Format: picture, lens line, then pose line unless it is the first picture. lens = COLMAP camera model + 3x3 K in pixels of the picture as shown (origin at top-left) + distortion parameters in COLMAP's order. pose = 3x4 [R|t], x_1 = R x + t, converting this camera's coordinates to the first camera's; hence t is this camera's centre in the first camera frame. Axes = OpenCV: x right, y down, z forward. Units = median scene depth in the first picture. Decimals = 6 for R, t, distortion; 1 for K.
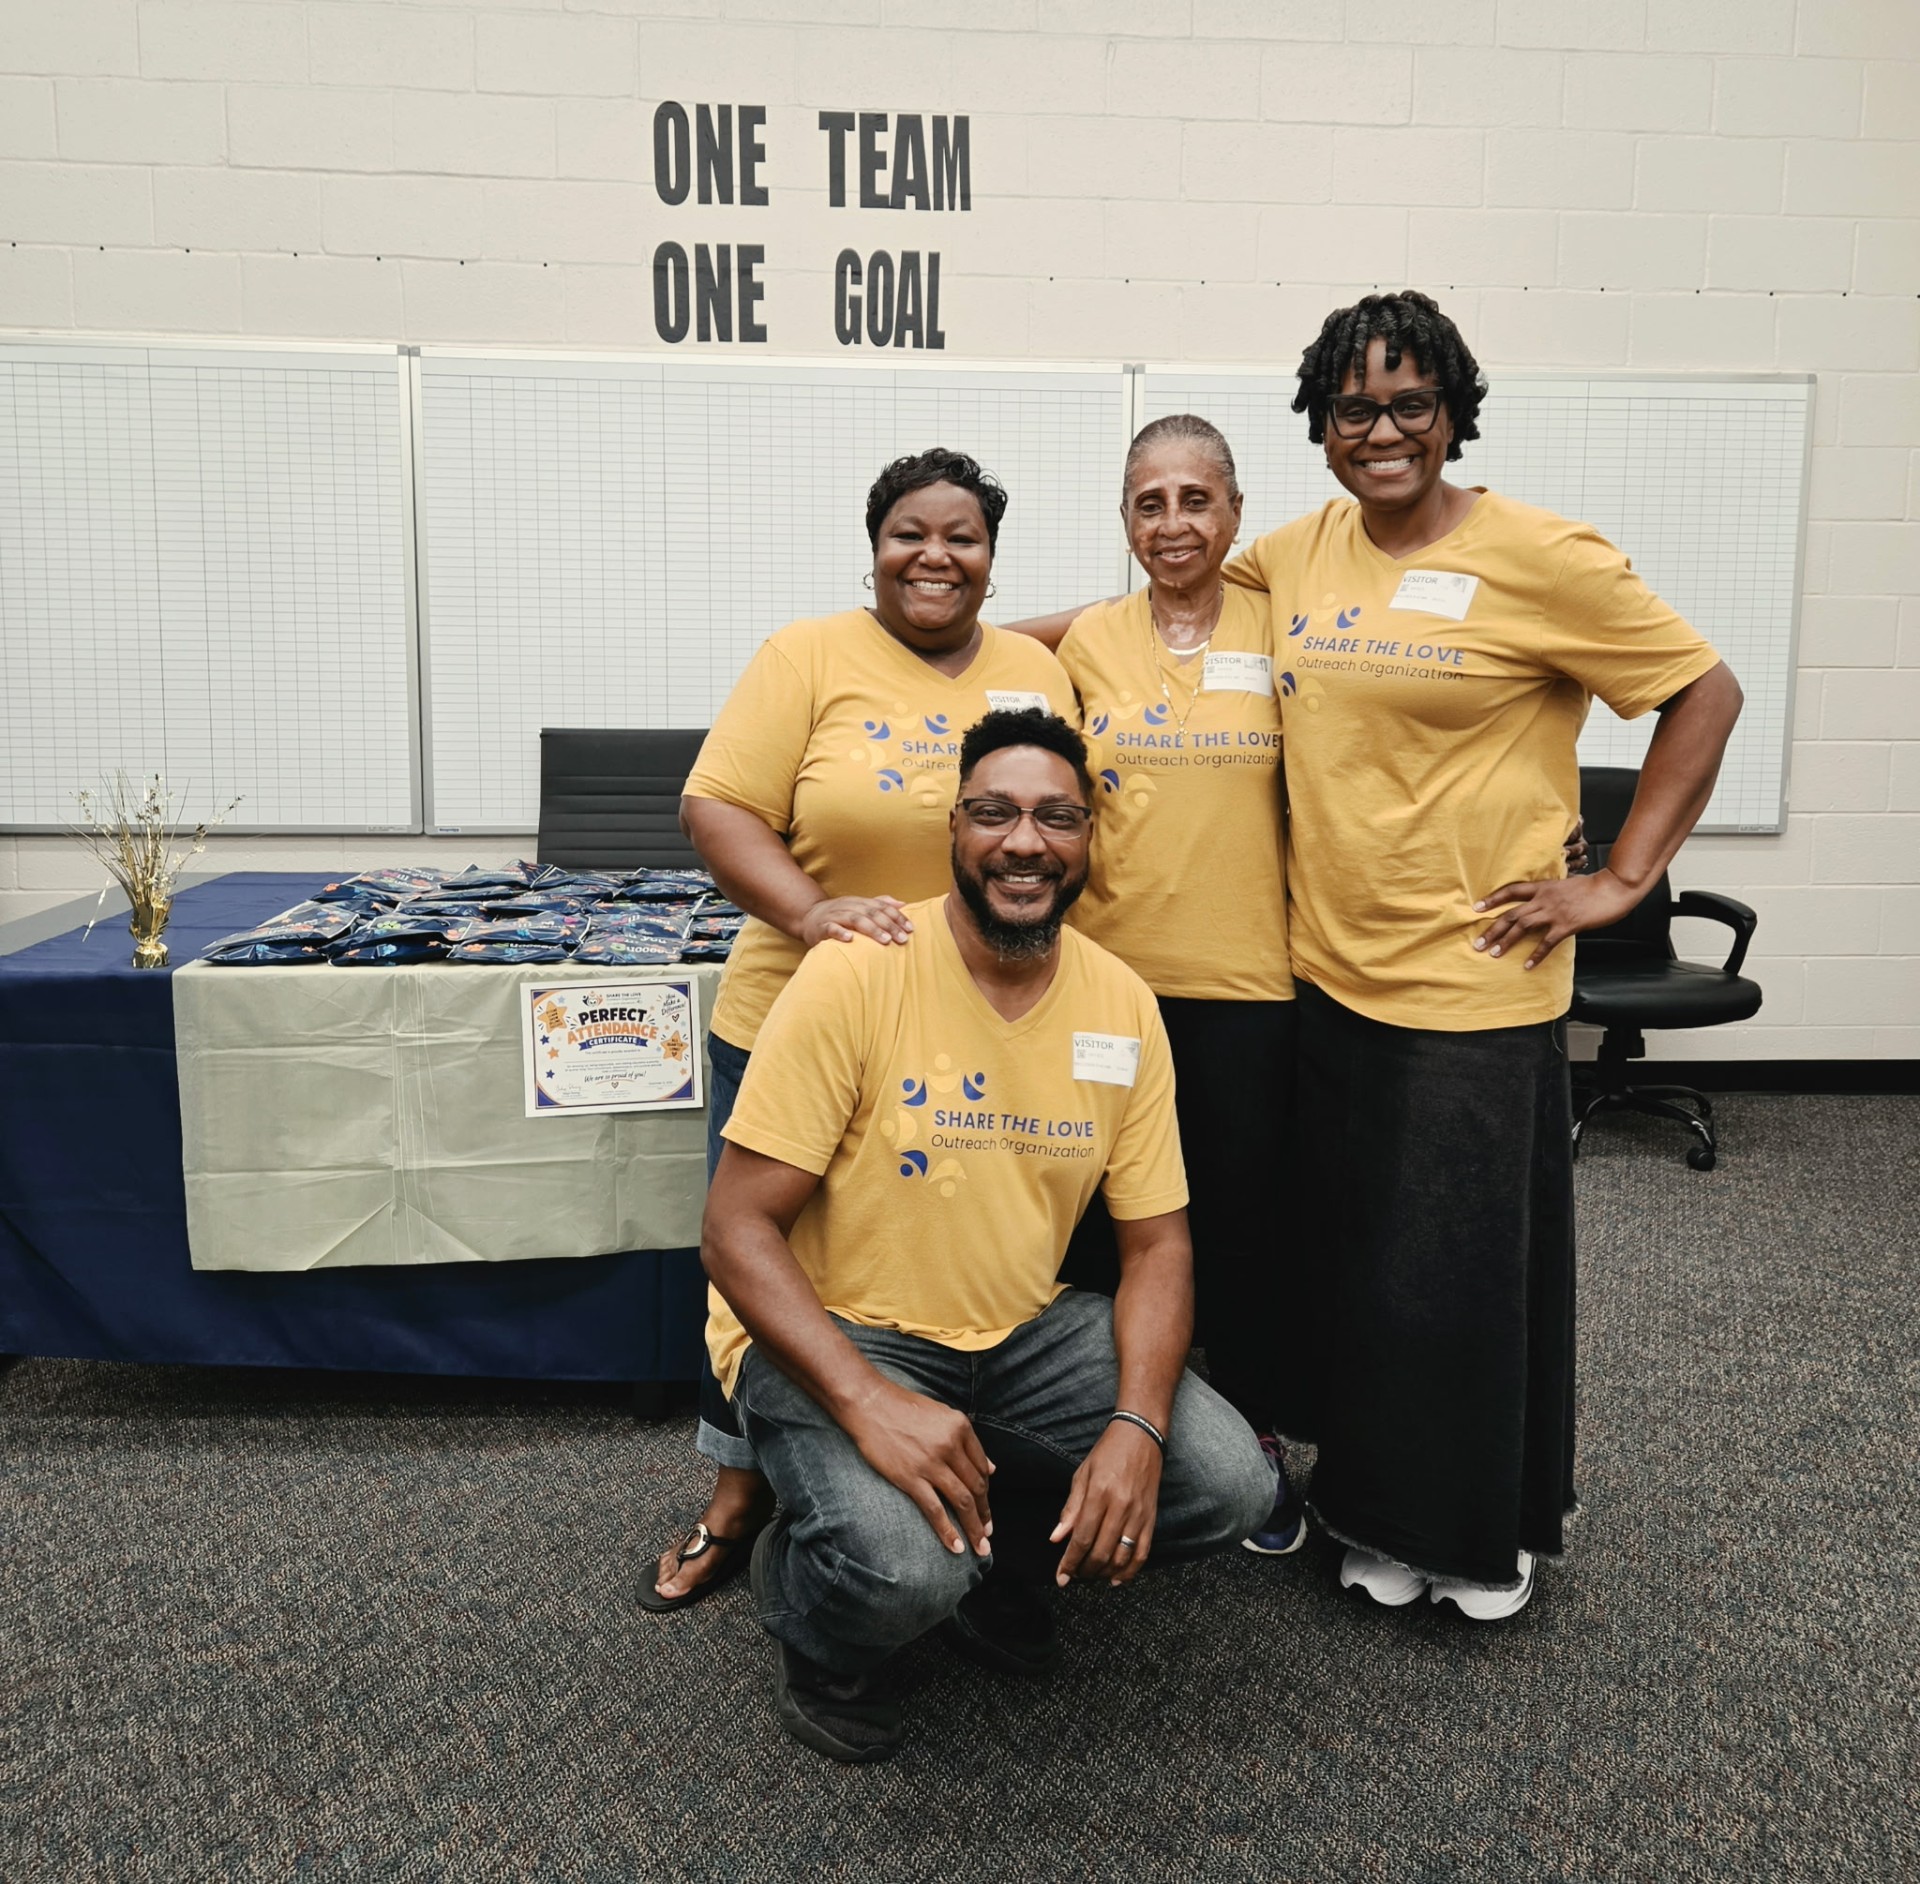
lens RADIAL K [[1629.2, 0, 908.6], [0, 1629.2, 735.4], [0, 0, 1]] dist [0.103458, -0.113514]
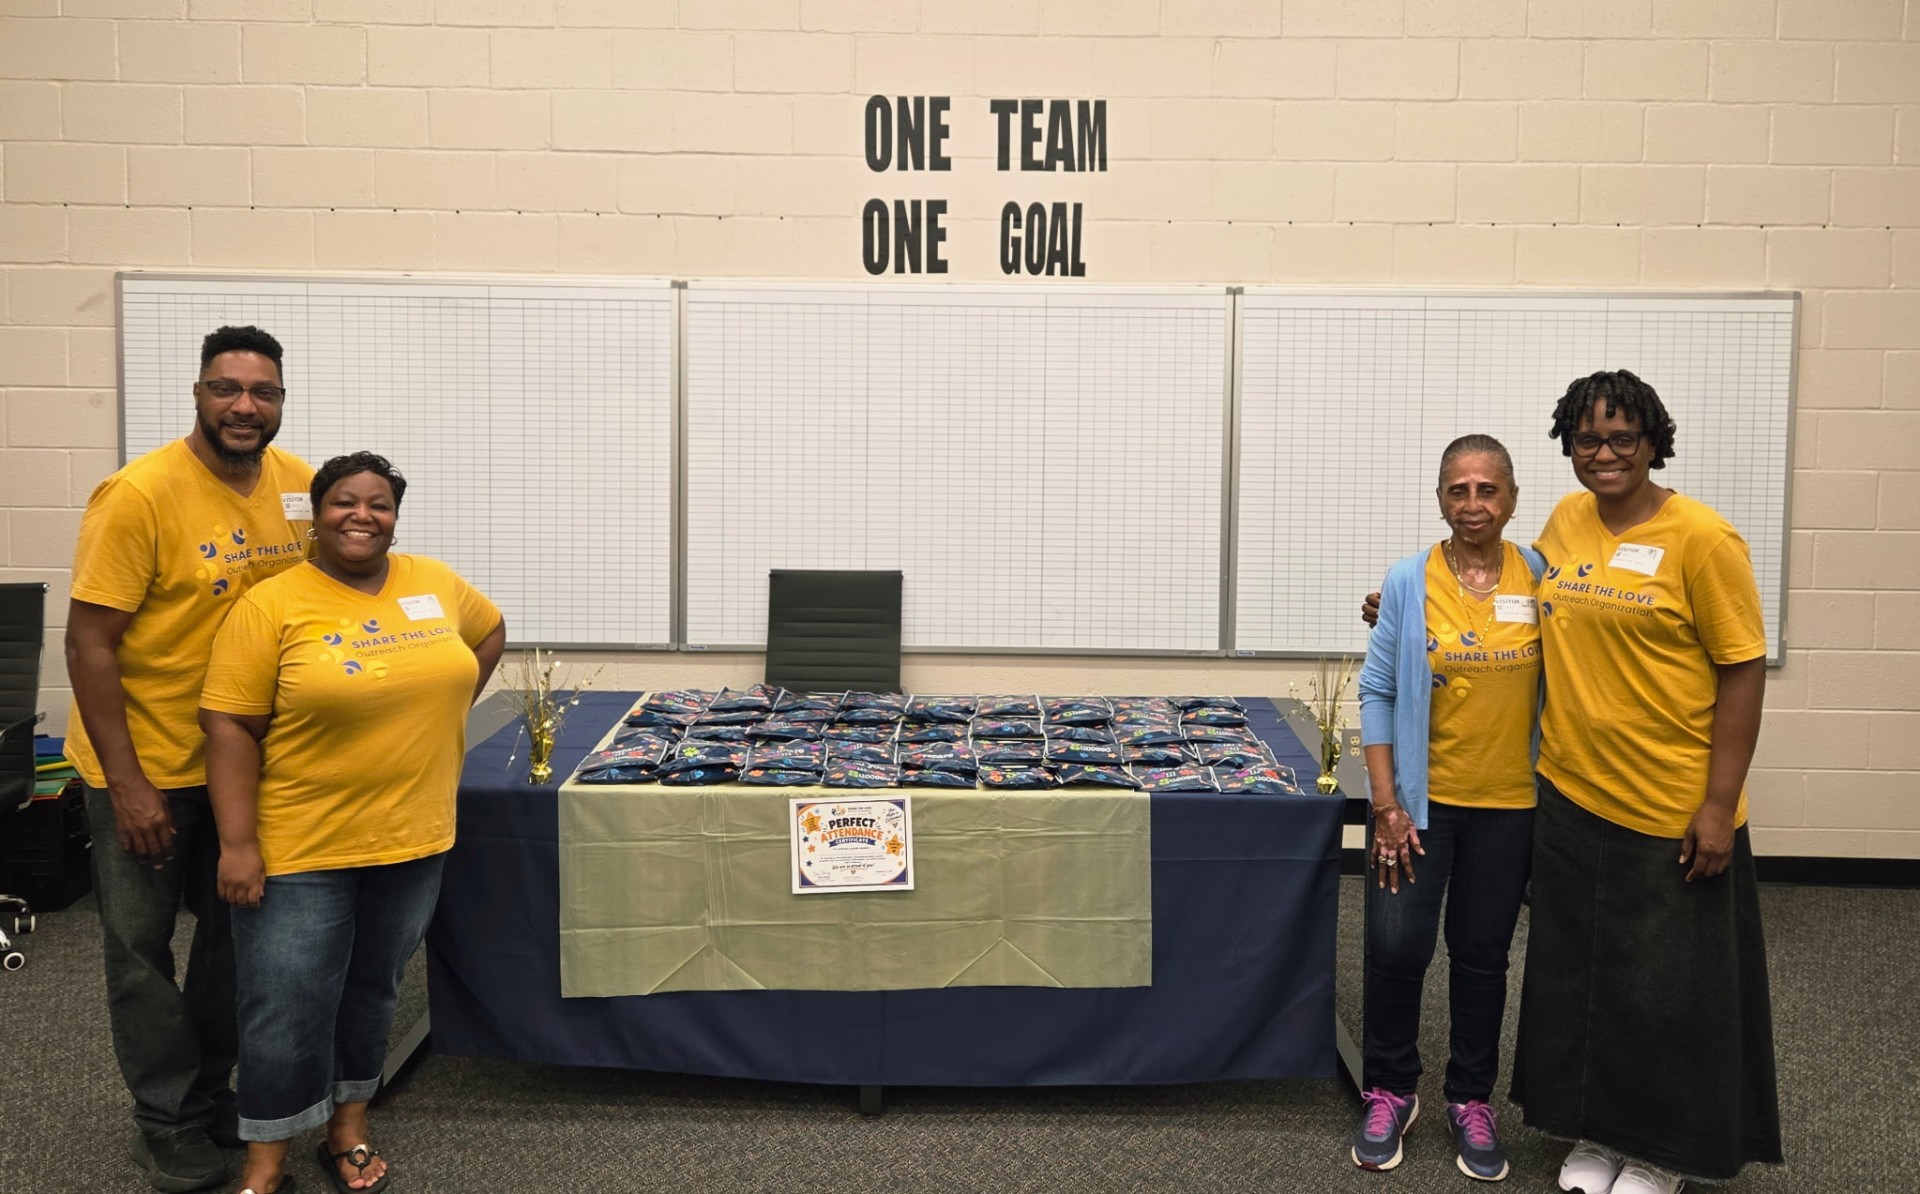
lens RADIAL K [[1323.6, 0, 967.2], [0, 1323.6, 494.7], [0, 0, 1]] dist [0.101638, -0.083728]
pose [[0.997871, 0.009358, -0.064540, -0.007317], [-0.012572, 0.998692, -0.049563, -0.057197], [0.063992, 0.050269, 0.996684, -0.163006]]
